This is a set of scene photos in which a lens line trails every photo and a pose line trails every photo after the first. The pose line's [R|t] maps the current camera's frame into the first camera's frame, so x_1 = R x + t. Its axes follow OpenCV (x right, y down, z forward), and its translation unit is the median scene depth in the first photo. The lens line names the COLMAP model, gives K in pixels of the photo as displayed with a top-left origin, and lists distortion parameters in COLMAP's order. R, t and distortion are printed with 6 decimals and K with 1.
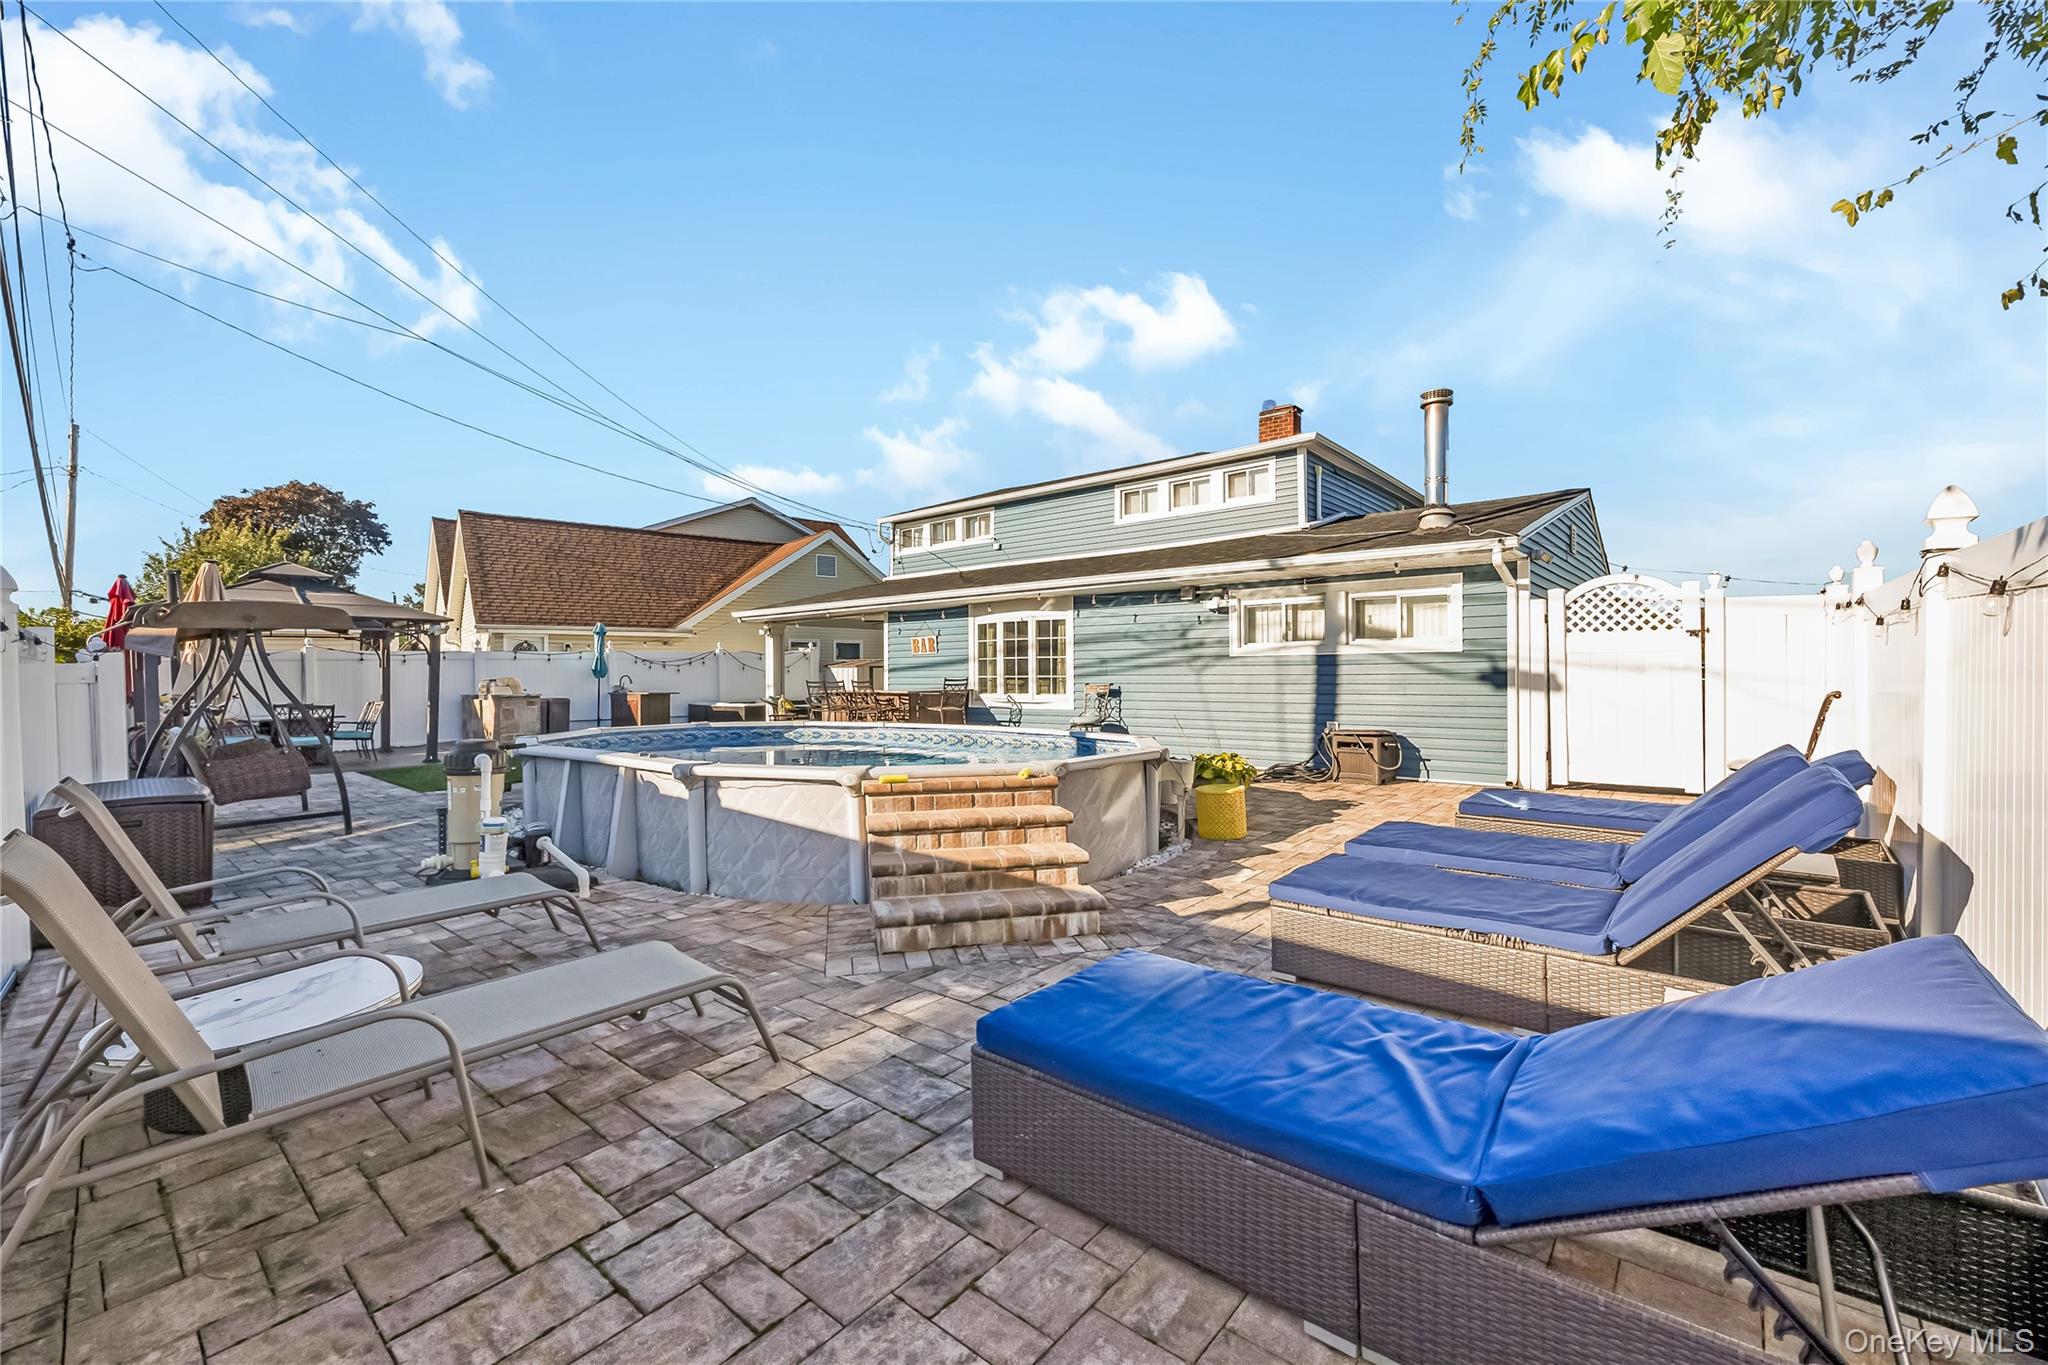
lens RADIAL K [[796.2, 0, 1014.5], [0, 796.2, 671.3], [0, 0, 1]] dist [-0.005251, 0.000048]
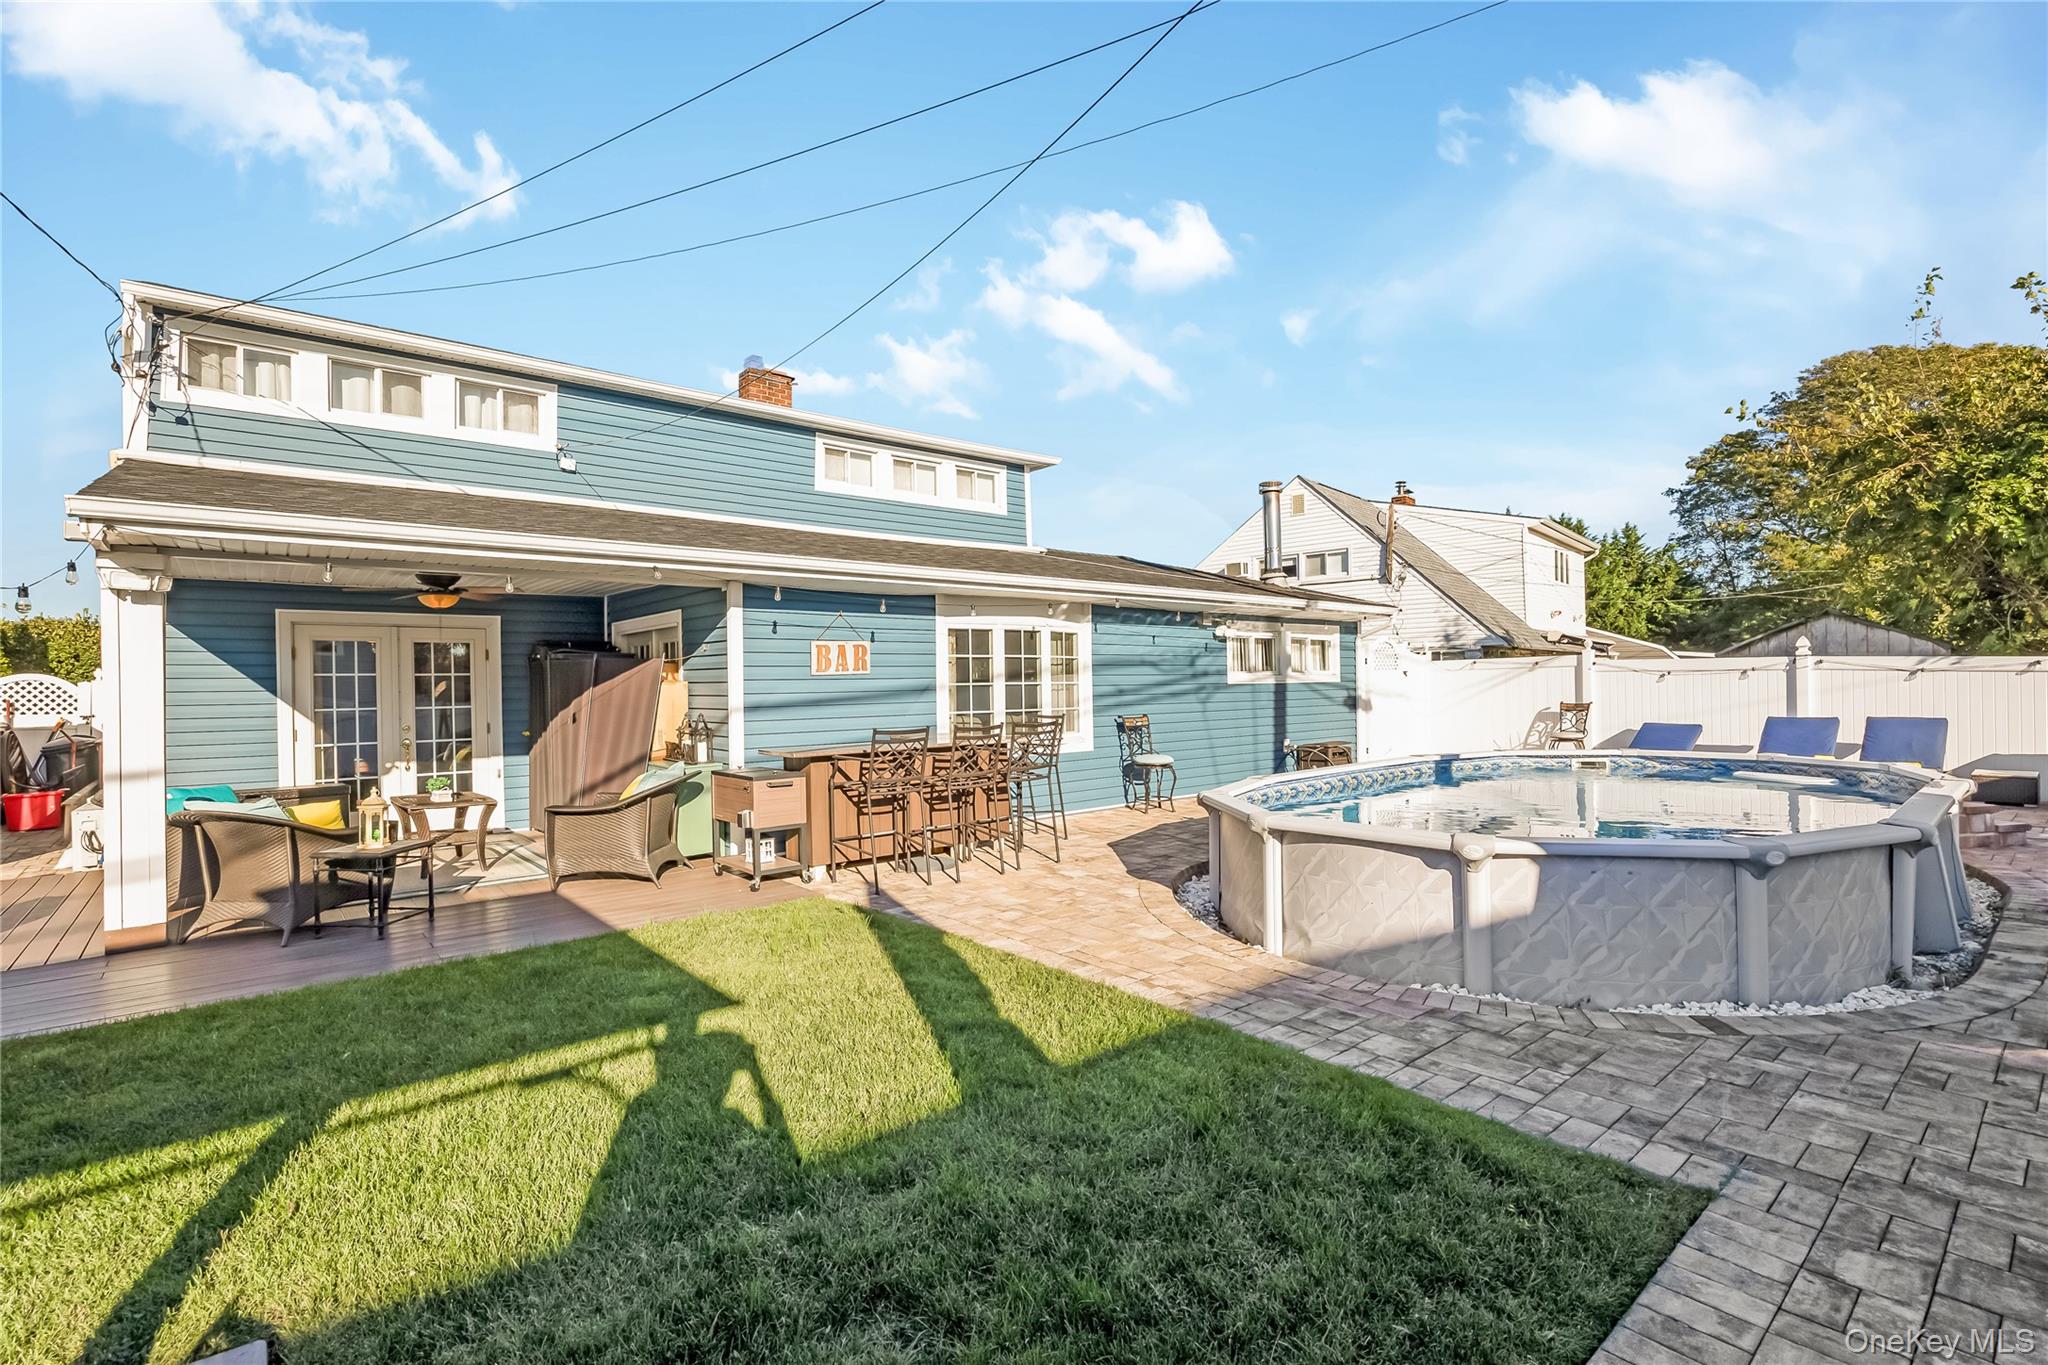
lens RADIAL K [[972.3, 0, 1003.7], [0, 972.3, 692.3], [0, 0, 1]] dist [-0.009005, 0.000170]
pose [[0.170929, 0.002583, 0.985280, -0.861945], [0.012839, 0.999906, -0.004849, -0.005713], [-0.985200, 0.013479, 0.170880, 0.912231]]
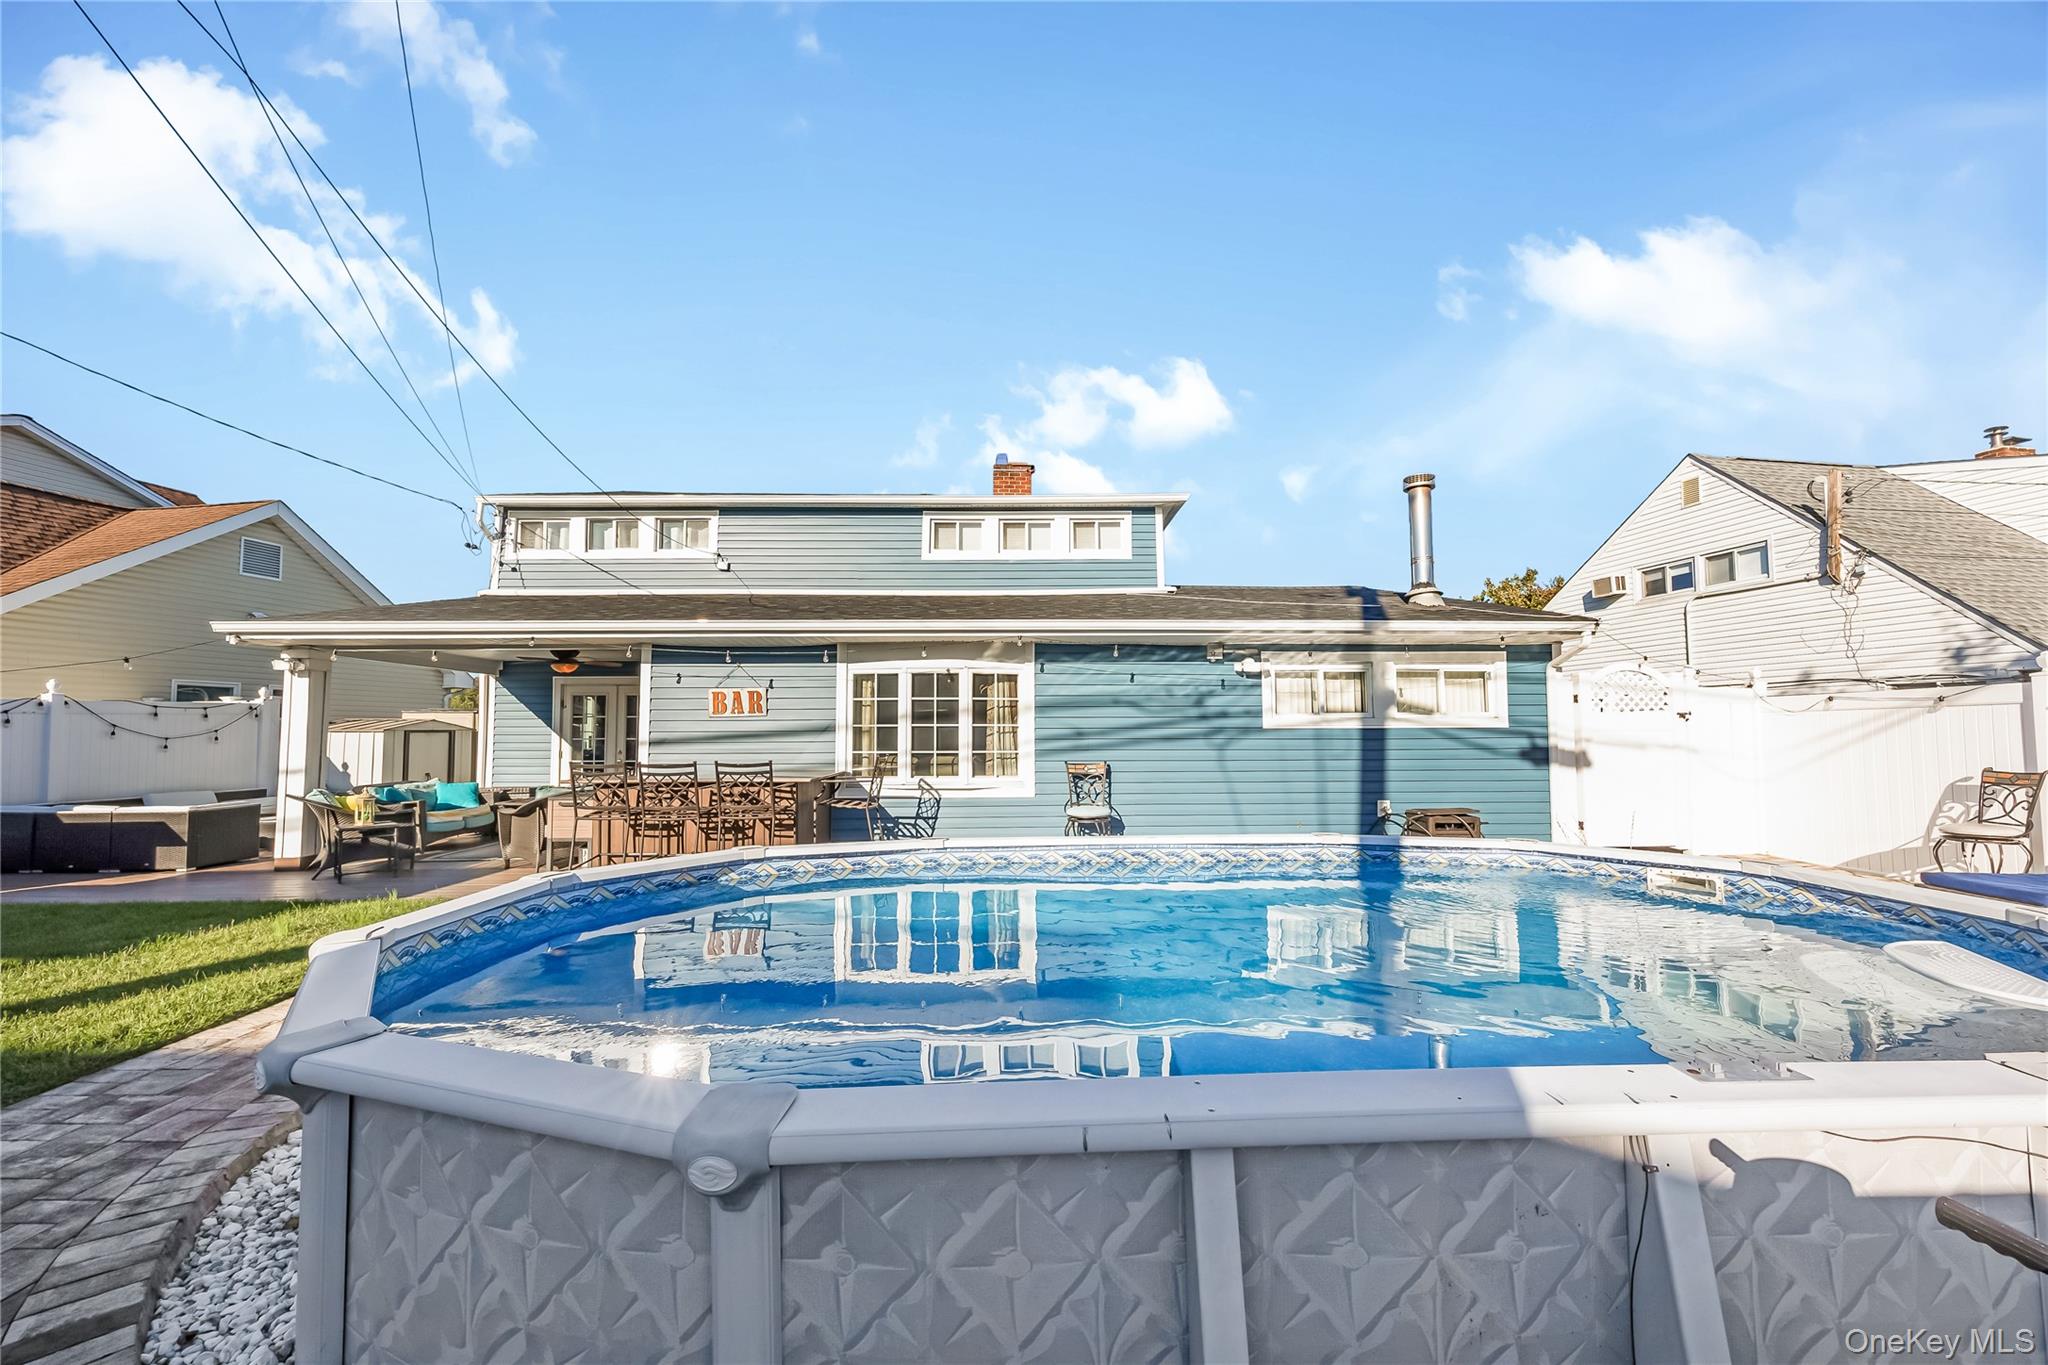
lens RADIAL K [[796.2, 0, 1028.1], [0, 796.2, 688.7], [0, 0, 1]] dist [-0.005251, 0.000048]
pose [[0.766583, 0.042960, 0.640706, -0.400275], [-0.005540, 0.998165, -0.060299, -0.007735], [-0.642121, 0.042675, 0.765415, 0.432269]]
